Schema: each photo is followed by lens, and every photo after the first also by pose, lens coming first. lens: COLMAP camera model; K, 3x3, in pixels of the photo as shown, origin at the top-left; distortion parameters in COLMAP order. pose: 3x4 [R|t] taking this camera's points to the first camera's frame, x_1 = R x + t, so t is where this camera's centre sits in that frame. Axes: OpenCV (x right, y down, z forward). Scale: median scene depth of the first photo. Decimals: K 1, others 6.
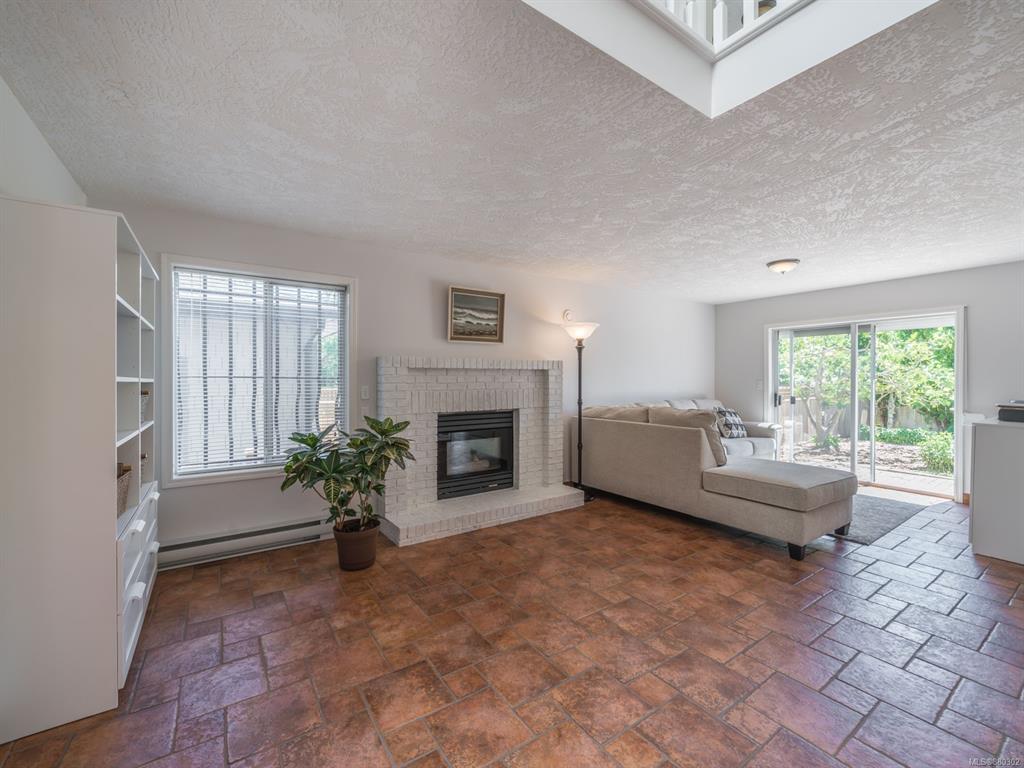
lens RADIAL K [[424.0, 0, 496.9], [0, 424.0, 377.6], [0, 0, 1]] dist [-0.003162, -0.000807]
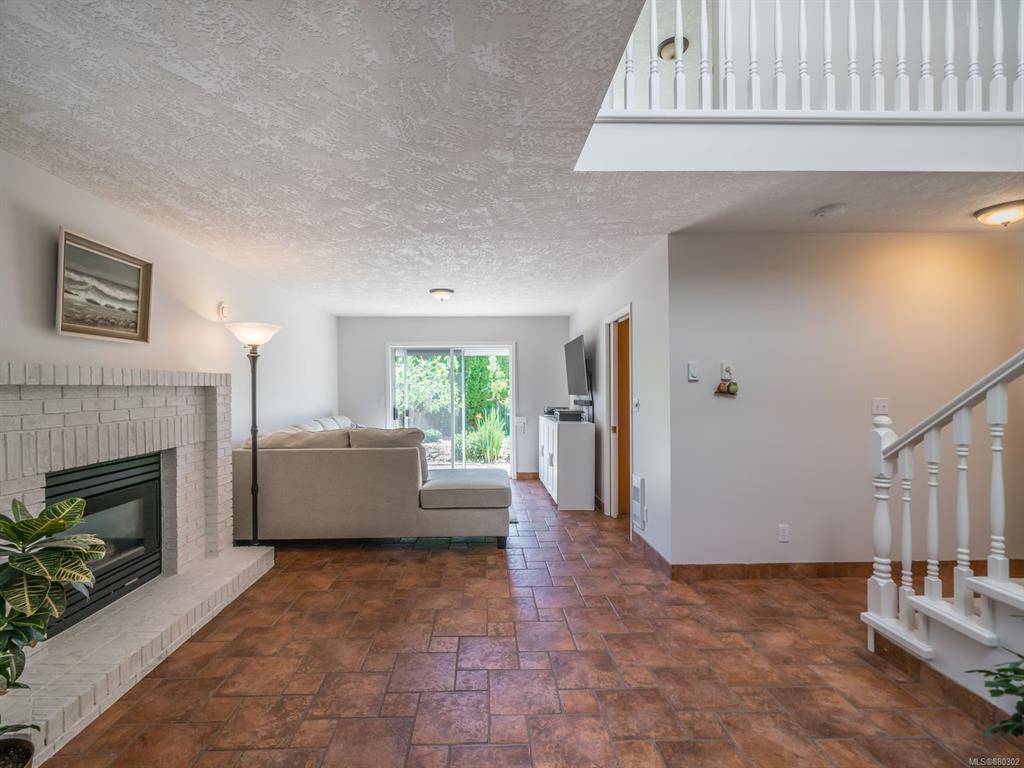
lens RADIAL K [[465.8, 0, 483.4], [0, 465.8, 393.3], [0, 0, 1]] dist [-0.000734, -0.001625]
pose [[0.542129, -0.011362, 0.840218, -0.306413], [0.002077, 0.999924, 0.012181, -0.017623], [-0.840293, -0.004859, 0.542111, 0.245253]]
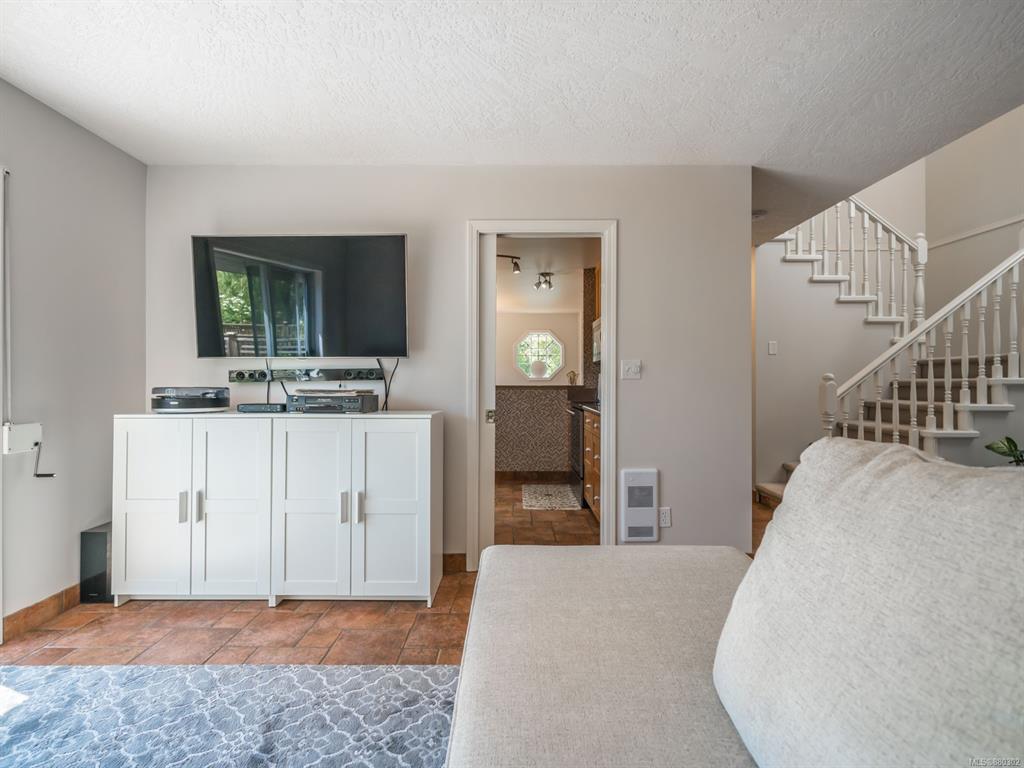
lens RADIAL K [[465.8, 0, 499.1], [0, 465.8, 381.6], [0, 0, 1]] dist [-0.000734, -0.001625]
pose [[-0.838570, 0.002479, 0.544788, 0.466745], [-0.001693, 0.999973, -0.007155, 0.041015], [-0.544791, -0.006922, -0.838544, 1.168082]]
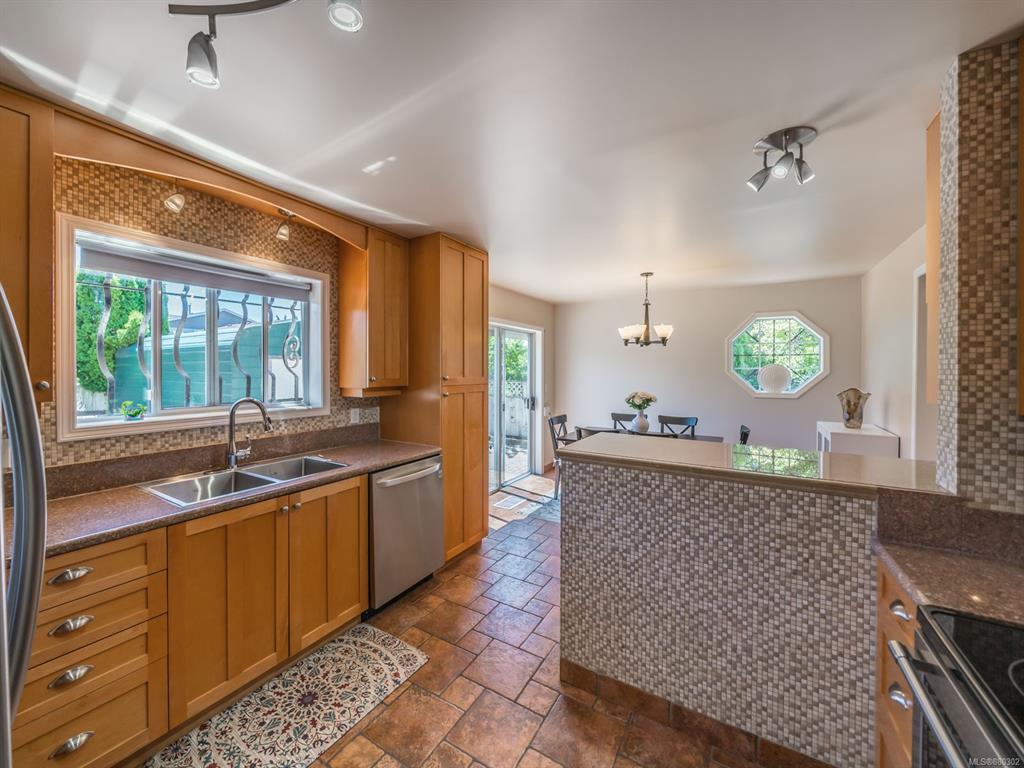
lens RADIAL K [[397.1, 0, 504.1], [0, 397.1, 367.3], [0, 0, 1]] dist [-0.008558, 0.000238]
pose [[-0.451128, 0.000534, 0.892459, 0.882864], [-0.010816, 0.999923, -0.006066, -0.051496], [-0.892394, -0.012389, -0.451088, 0.357263]]
